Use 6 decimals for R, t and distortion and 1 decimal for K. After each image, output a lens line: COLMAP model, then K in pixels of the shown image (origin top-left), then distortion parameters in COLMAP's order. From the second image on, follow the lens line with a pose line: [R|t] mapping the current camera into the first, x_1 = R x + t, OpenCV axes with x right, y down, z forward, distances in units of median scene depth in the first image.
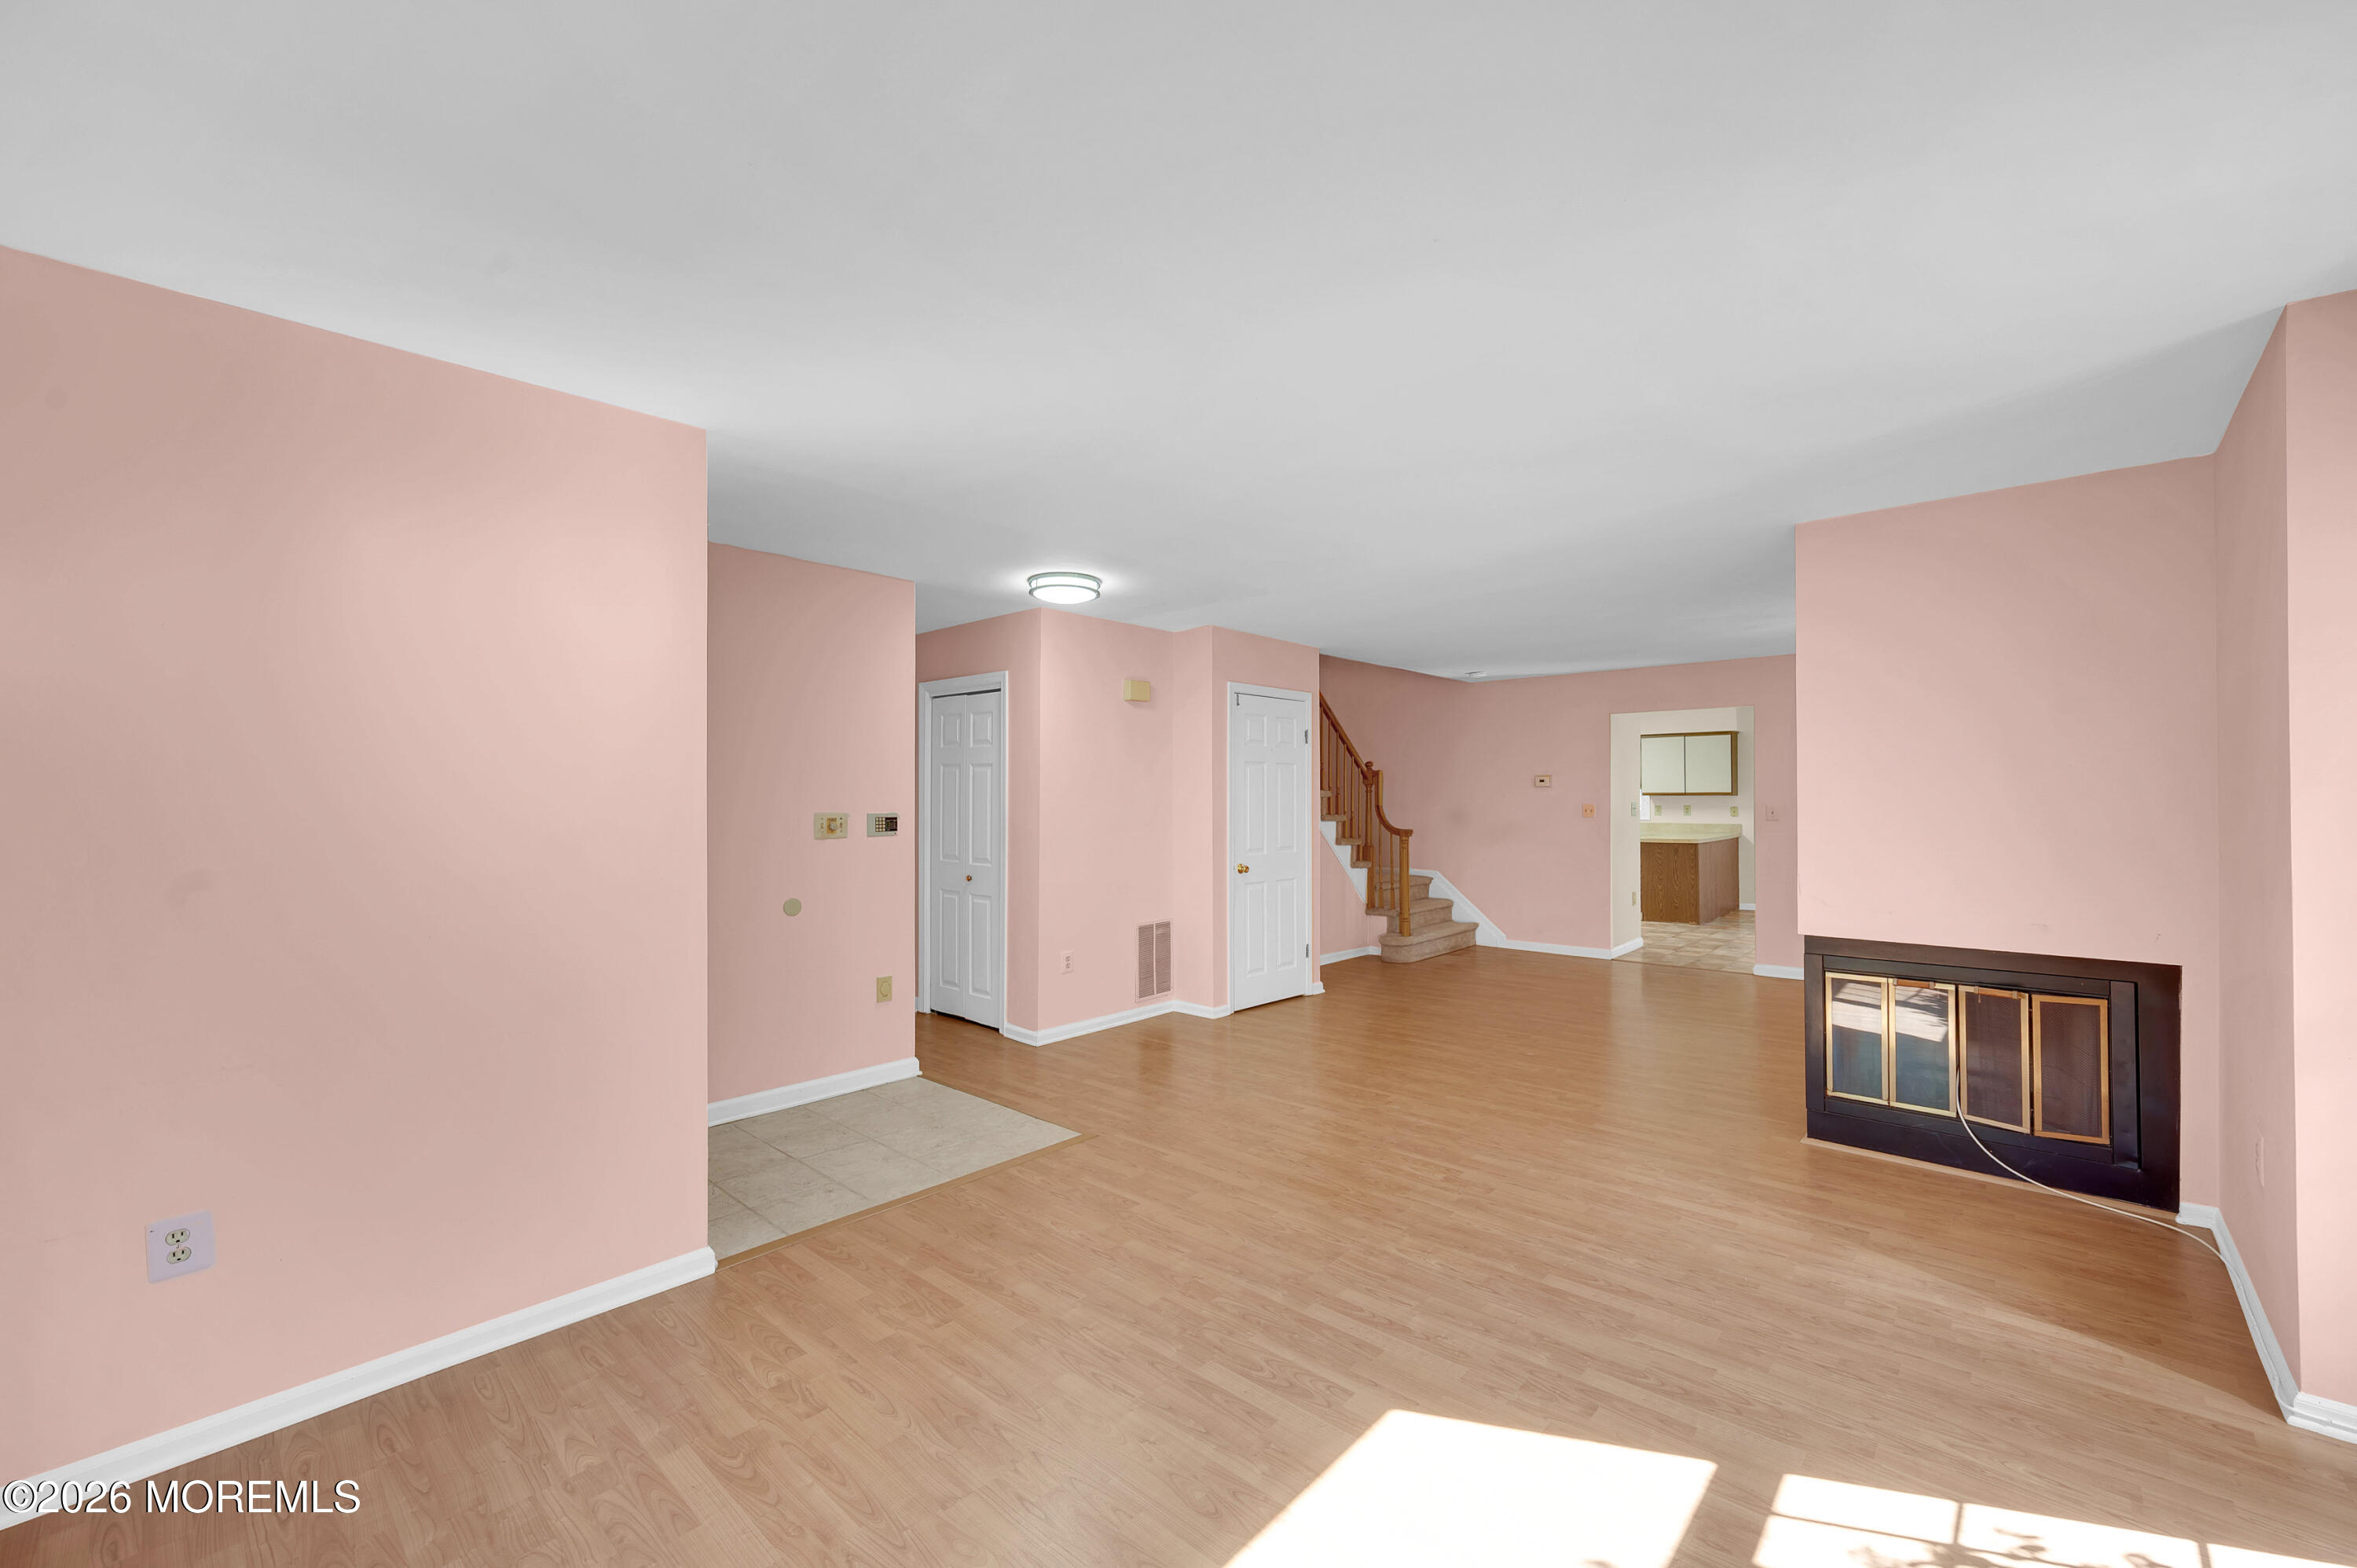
lens RADIAL K [[964.2, 0, 1174.1], [0, 964.2, 784.1], [0, 0, 1]] dist [0.000035, 0.000000]
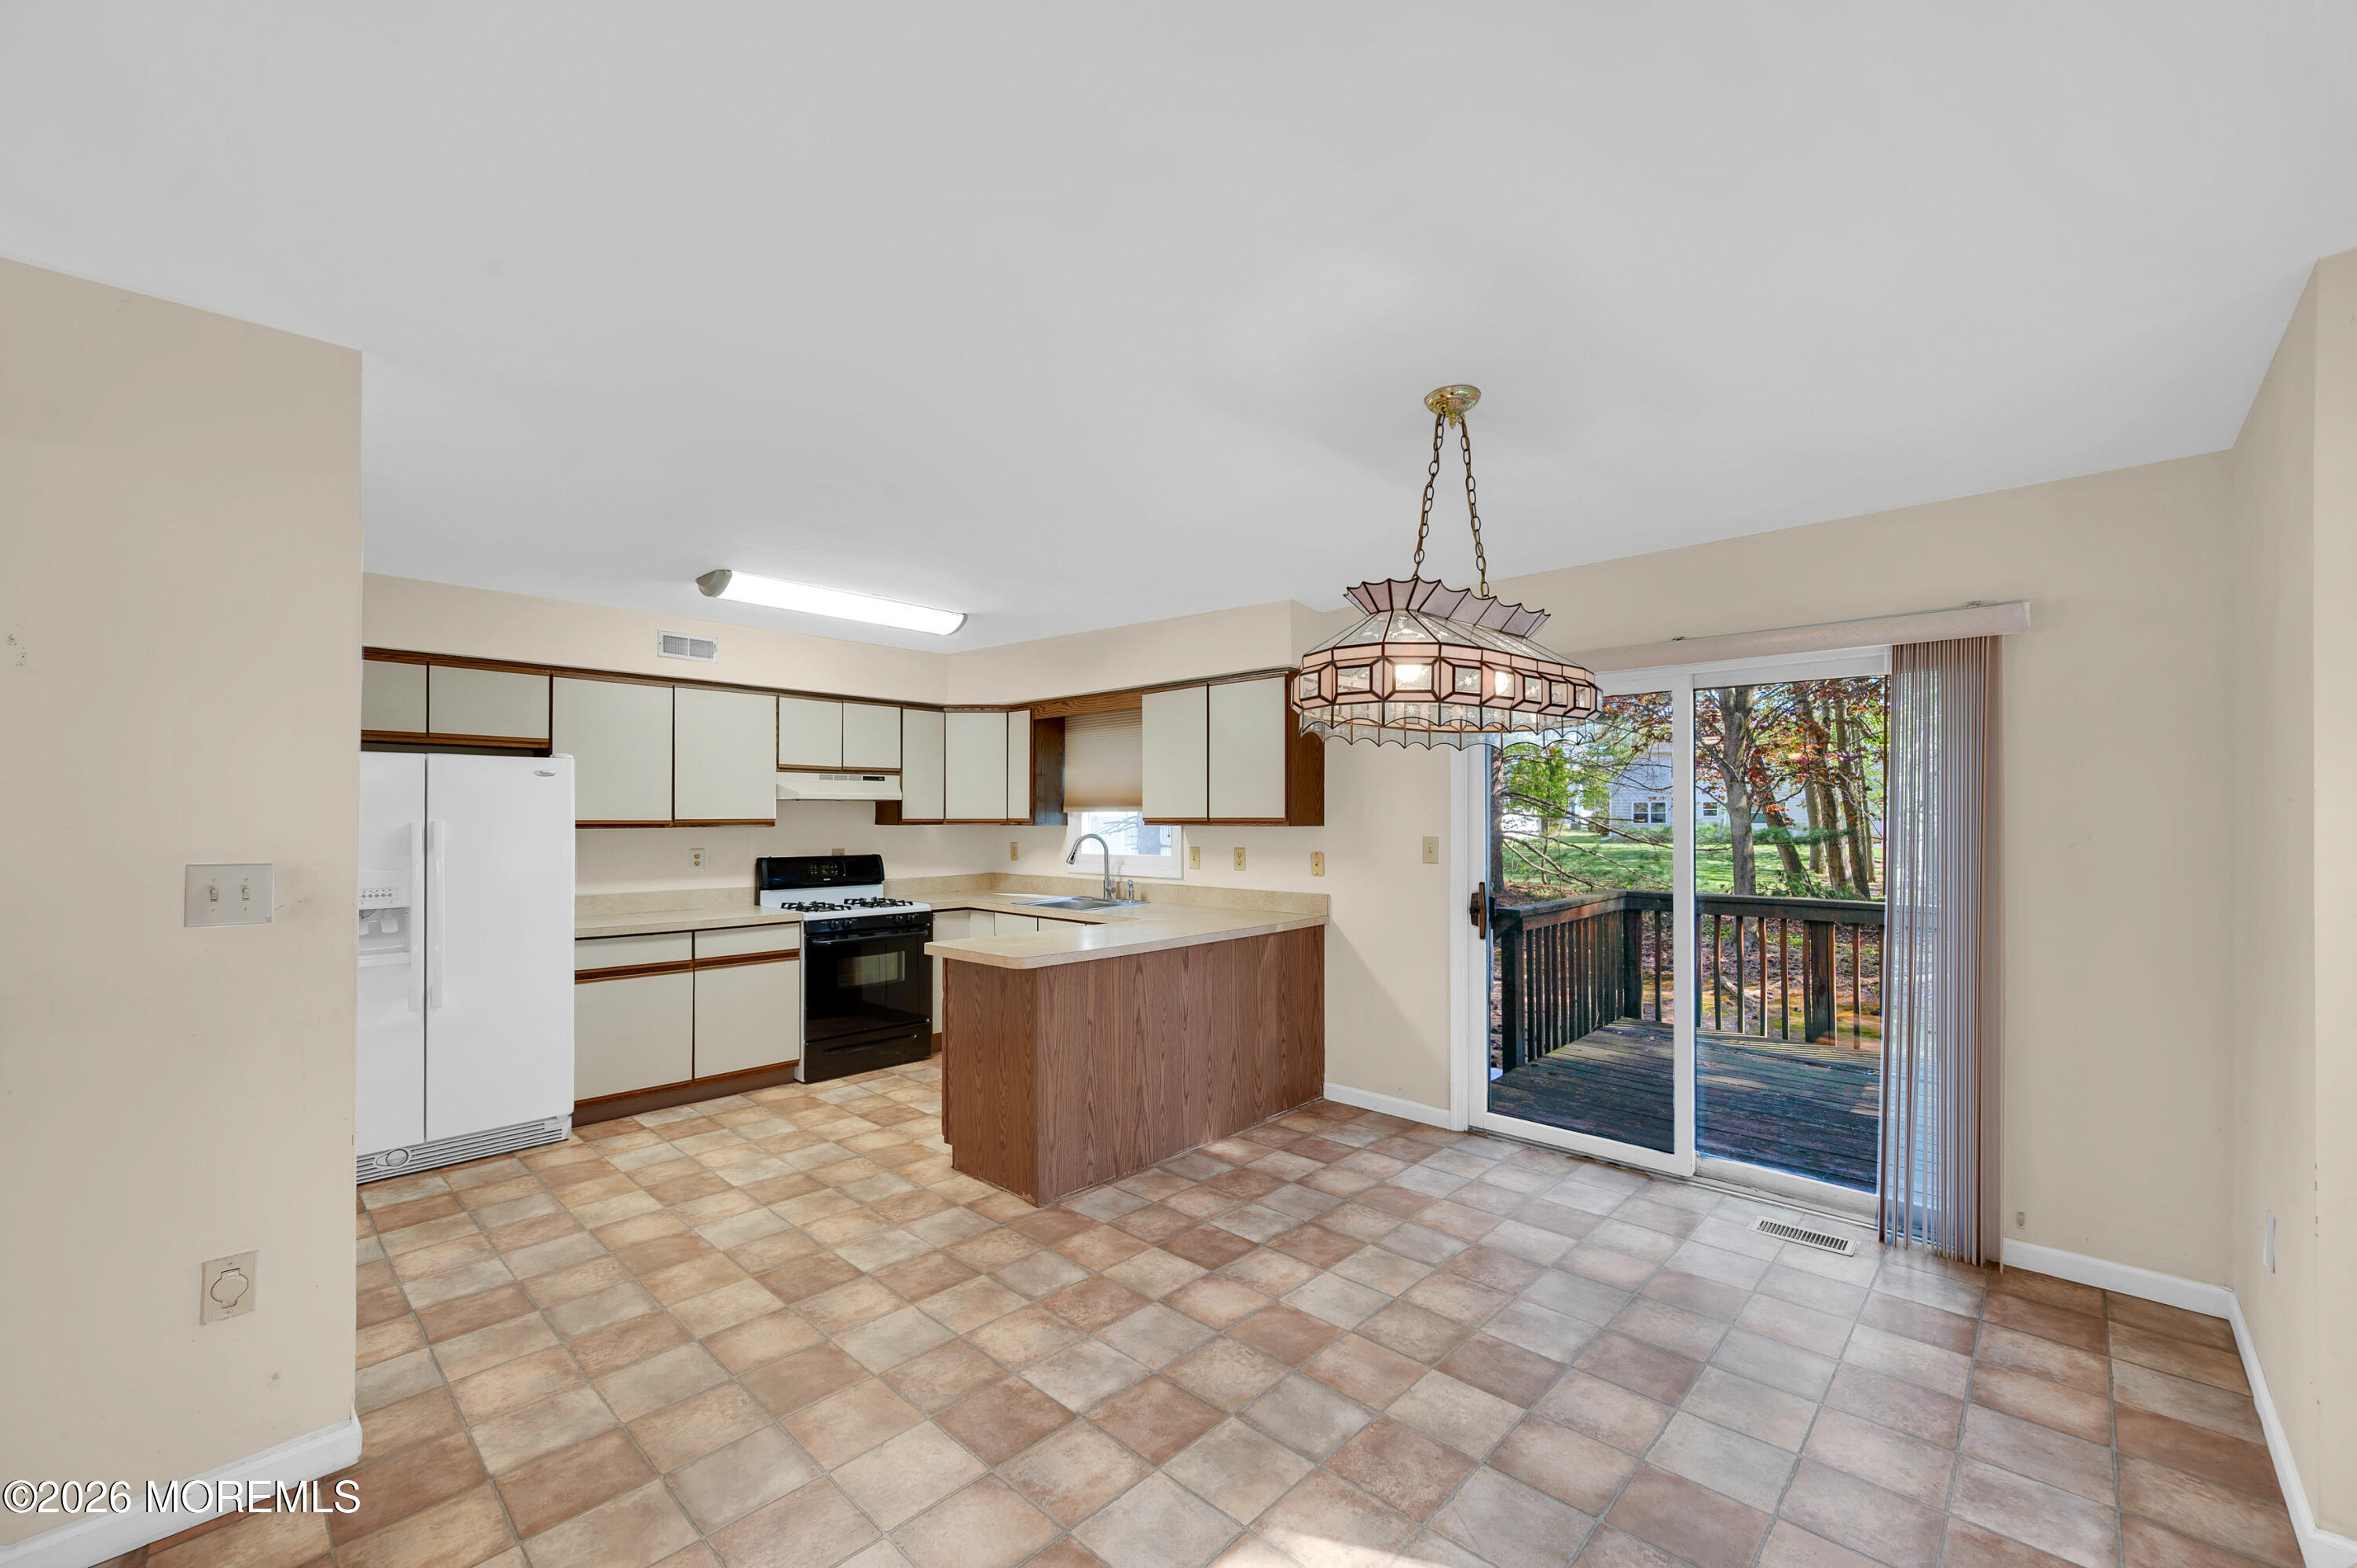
lens RADIAL K [[935.0, 0, 1161.4], [0, 935.0, 810.5], [0, 0, 1]] dist [-0.000981, -0.000245]
pose [[0.999829, 0.000986, -0.018465, 0.519770], [-0.000964, 0.999999, 0.001179, 0.004823], [0.018466, -0.001161, 0.999829, 0.590709]]
